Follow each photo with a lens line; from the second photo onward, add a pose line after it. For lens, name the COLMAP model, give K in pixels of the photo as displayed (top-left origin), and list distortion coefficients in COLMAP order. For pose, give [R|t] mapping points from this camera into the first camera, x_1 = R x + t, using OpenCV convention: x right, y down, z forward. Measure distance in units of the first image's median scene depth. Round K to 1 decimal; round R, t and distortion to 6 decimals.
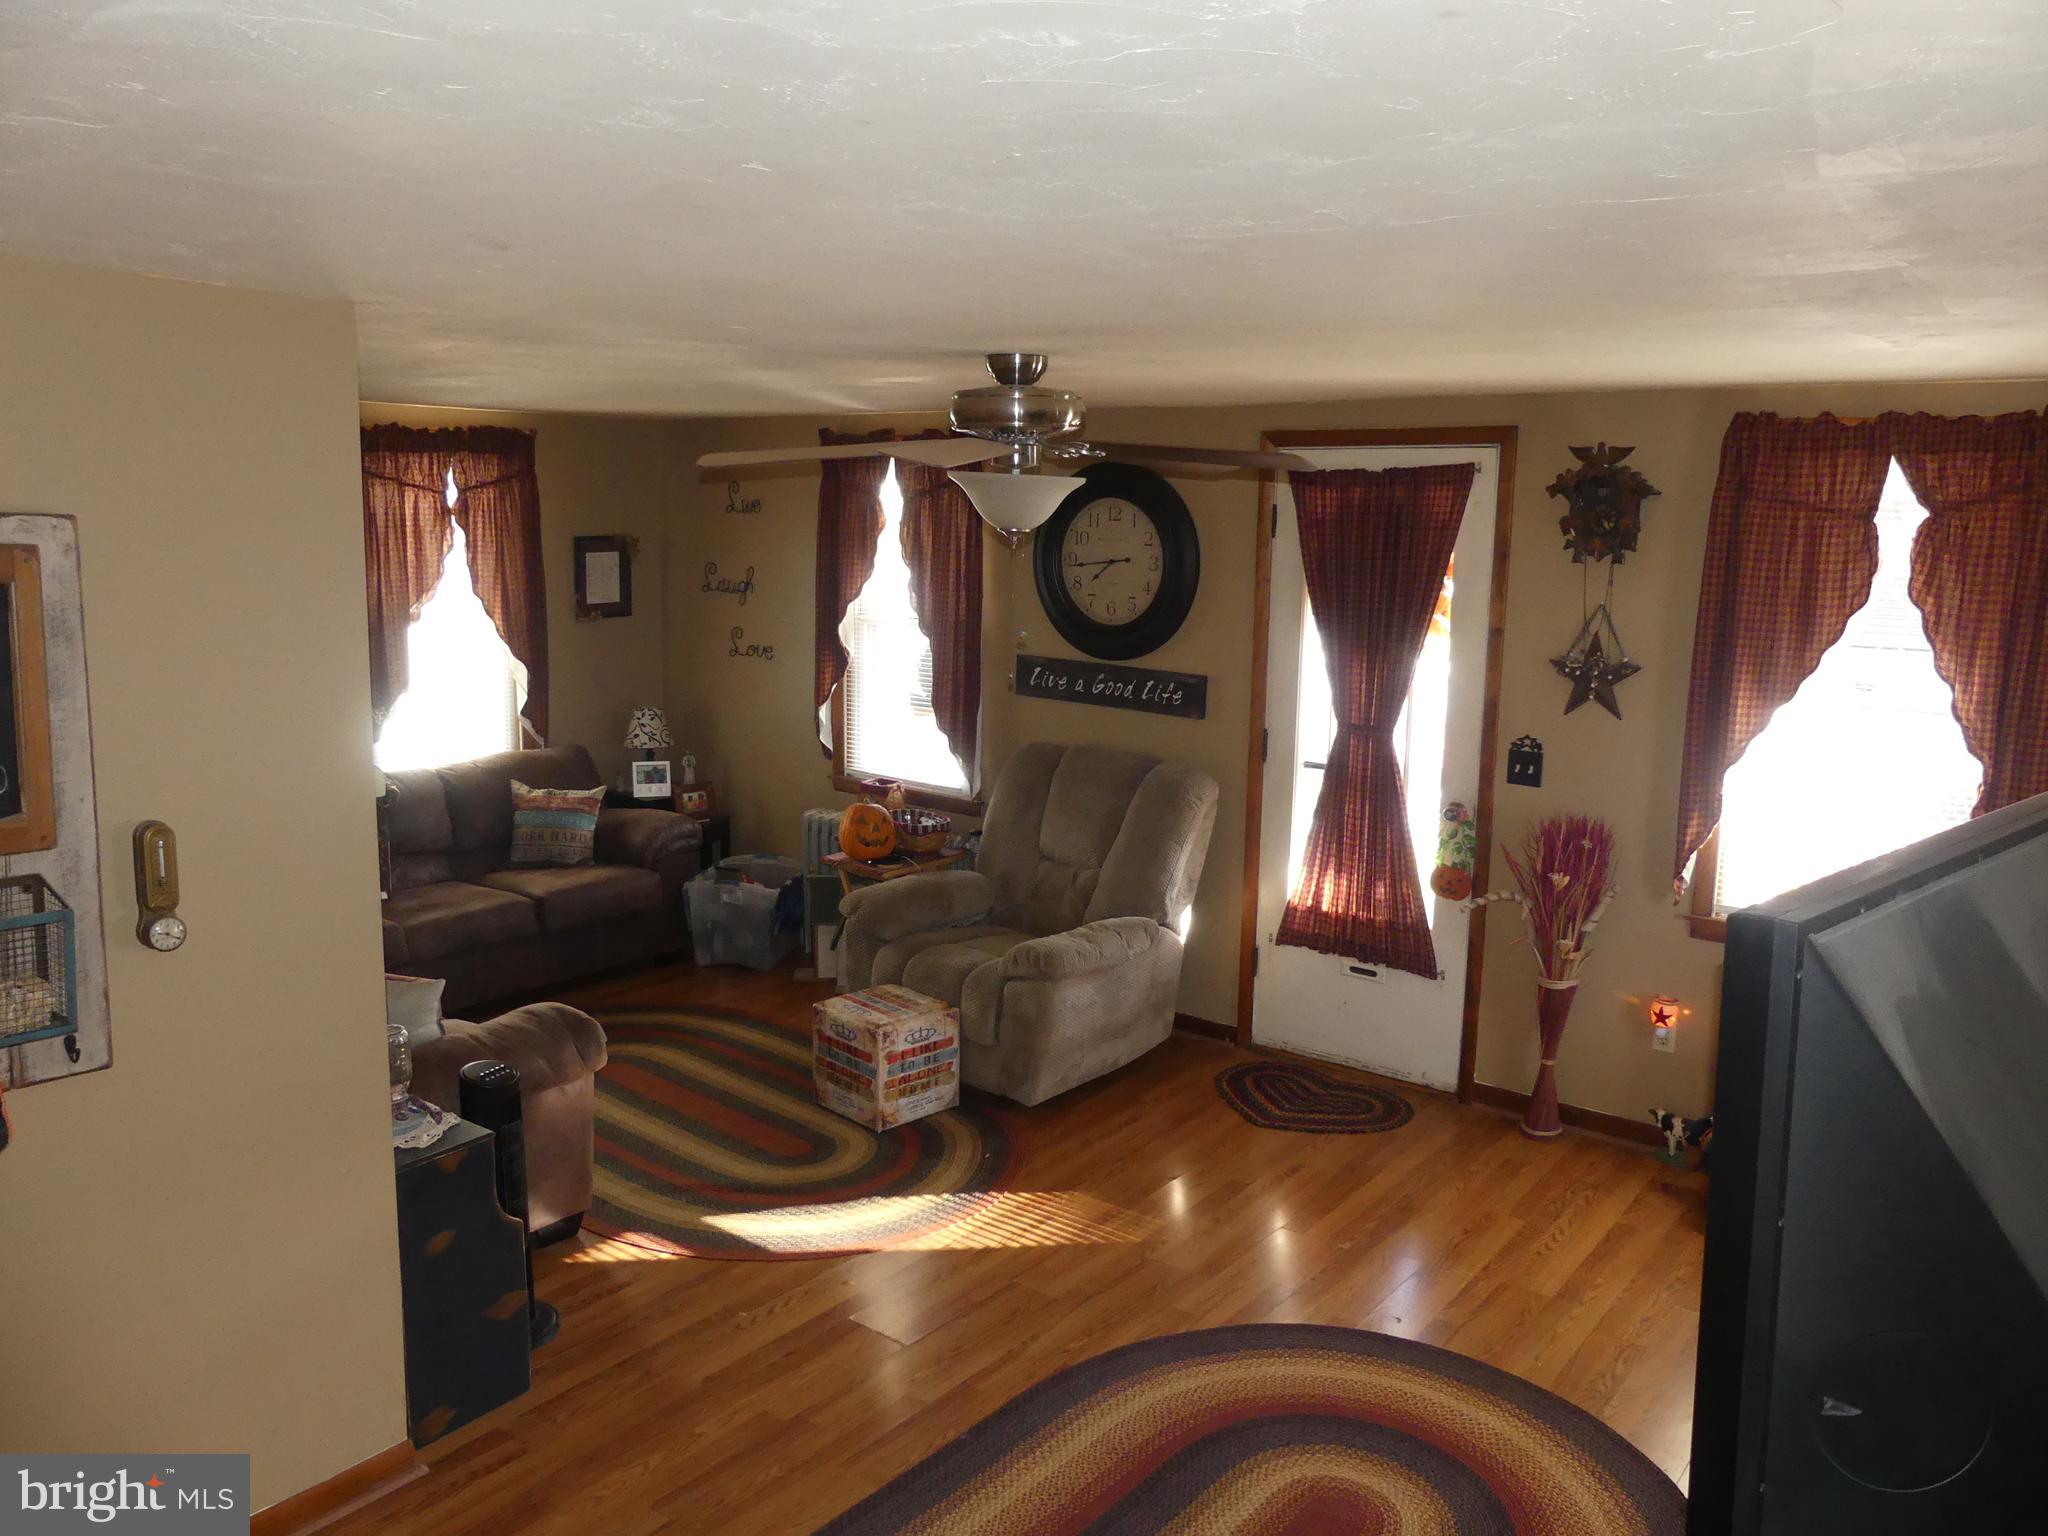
lens RADIAL K [[1488.0, 0, 1024.0], [0, 1488.0, 768.0], [0, 0, 1]] dist [-0.051103, -0.001249]
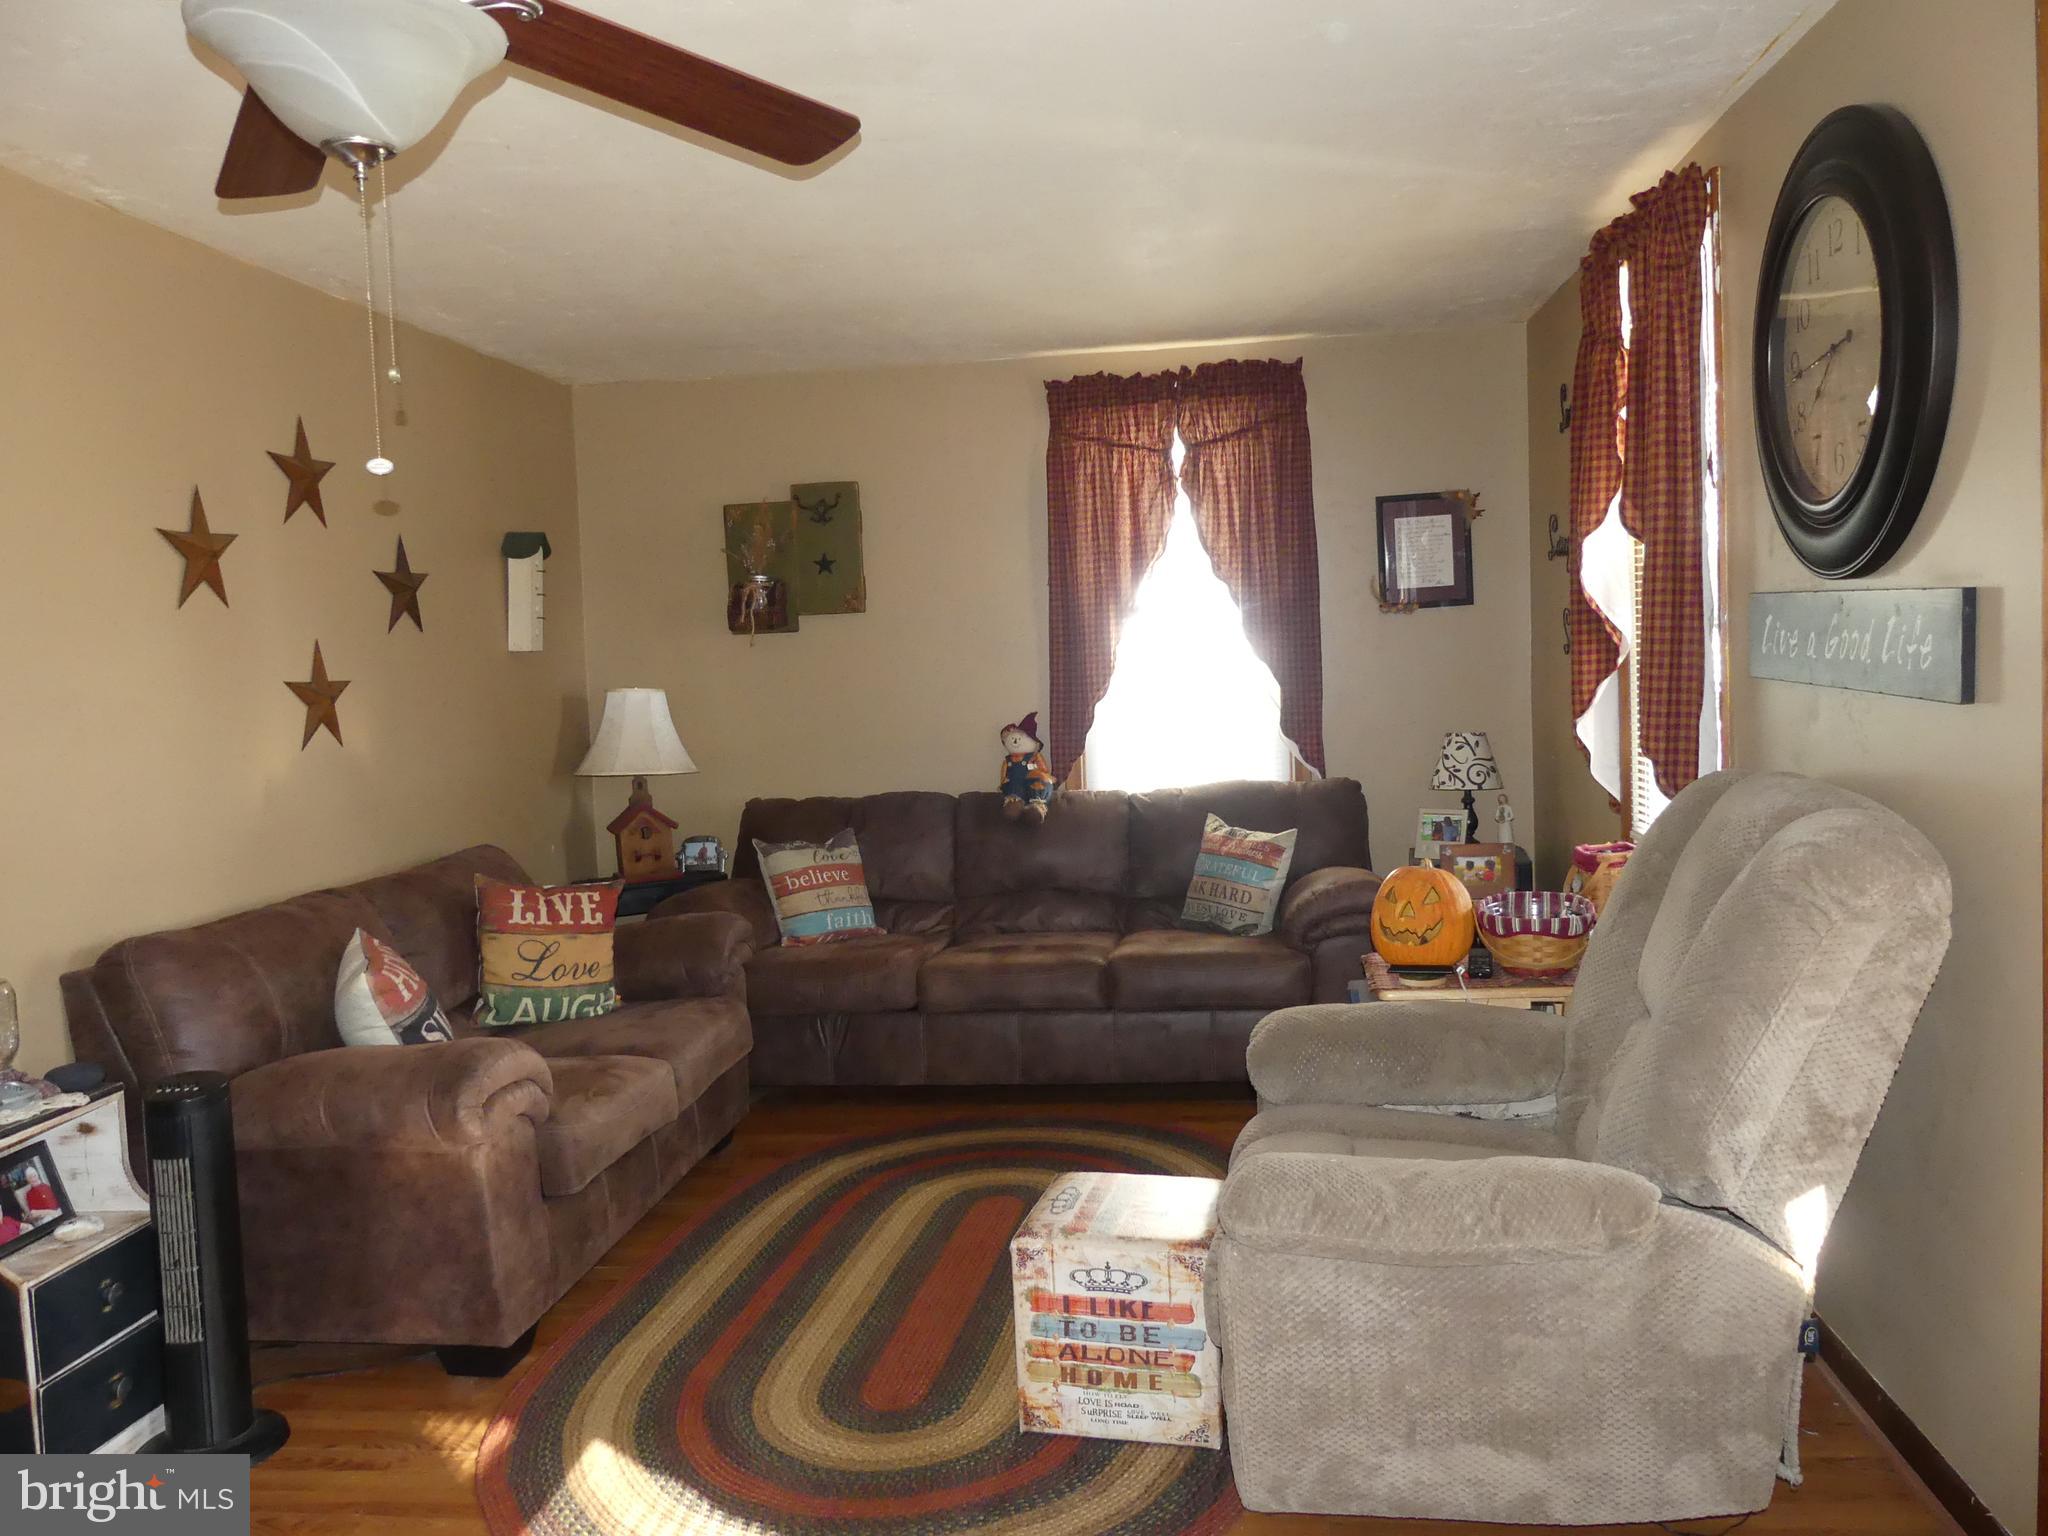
lens RADIAL K [[1523.6, 0, 1028.5], [0, 1523.6, 757.3], [0, 0, 1]] dist [-0.035189, 0.001268]
pose [[0.511955, 0.019360, -0.858794, 0.338135], [-0.090685, 0.995377, -0.031621, 0.015192], [0.854212, 0.094068, 0.511344, 0.624920]]
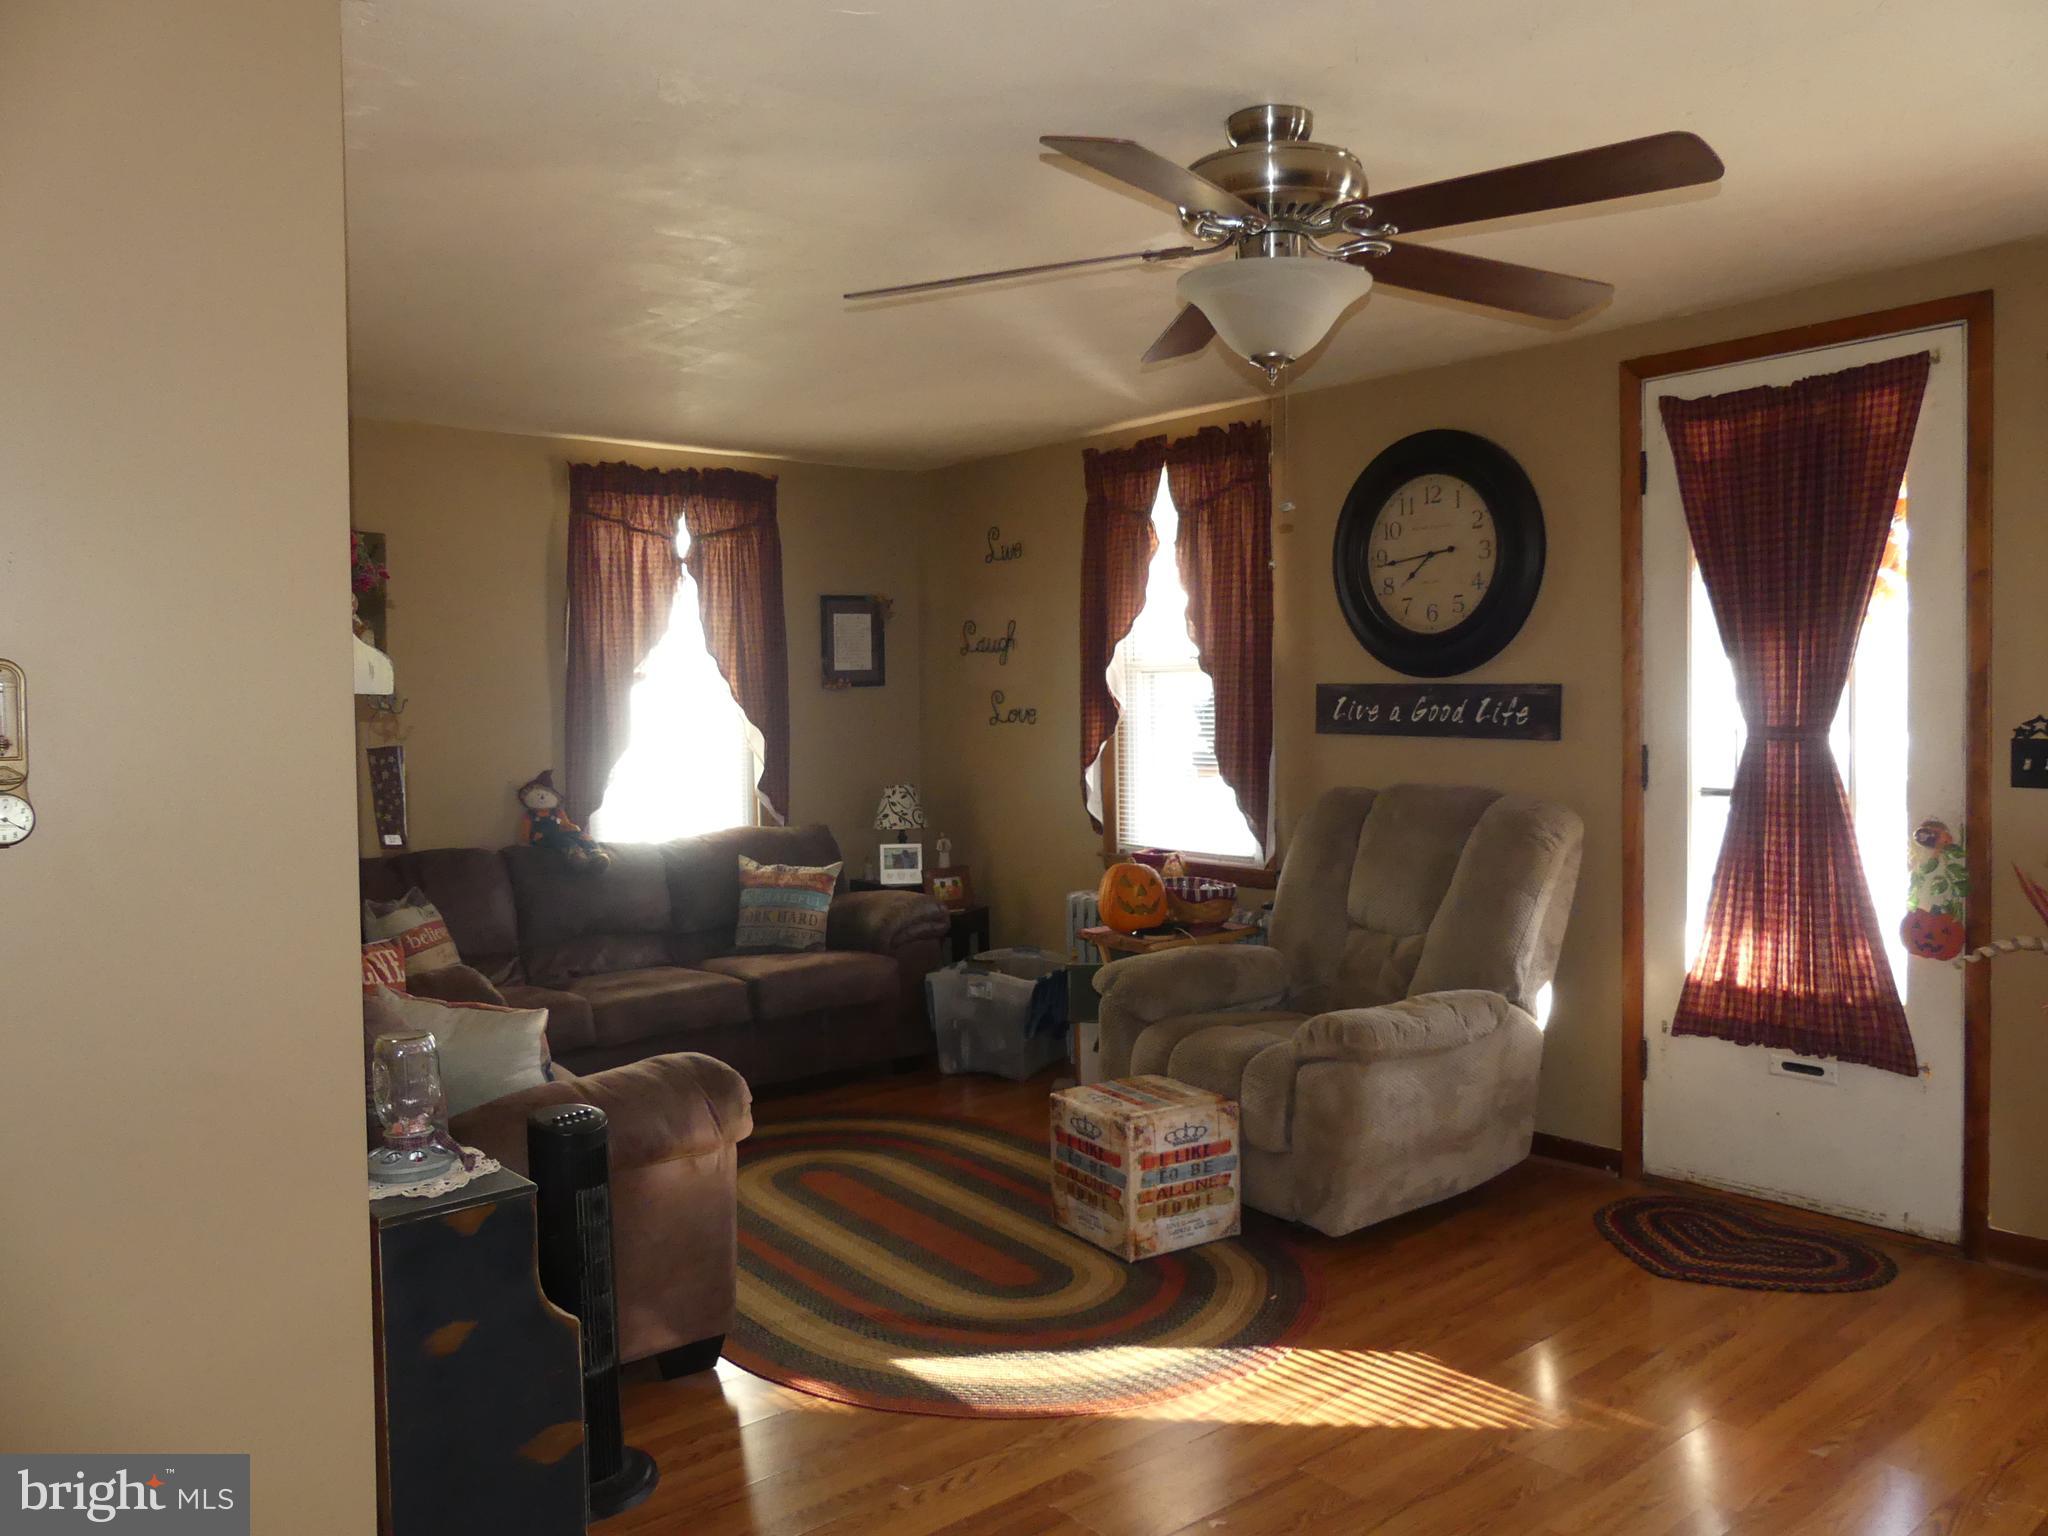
lens RADIAL K [[1499.9, 0, 1028.1], [0, 1499.9, 766.3], [0, 0, 1]] dist [-0.056848, 0.030360]
pose [[0.976315, -0.023838, -0.215039, 0.018410], [-0.003817, 0.991860, -0.127279, 0.082935], [0.216322, 0.125085, 0.968276, 0.200298]]
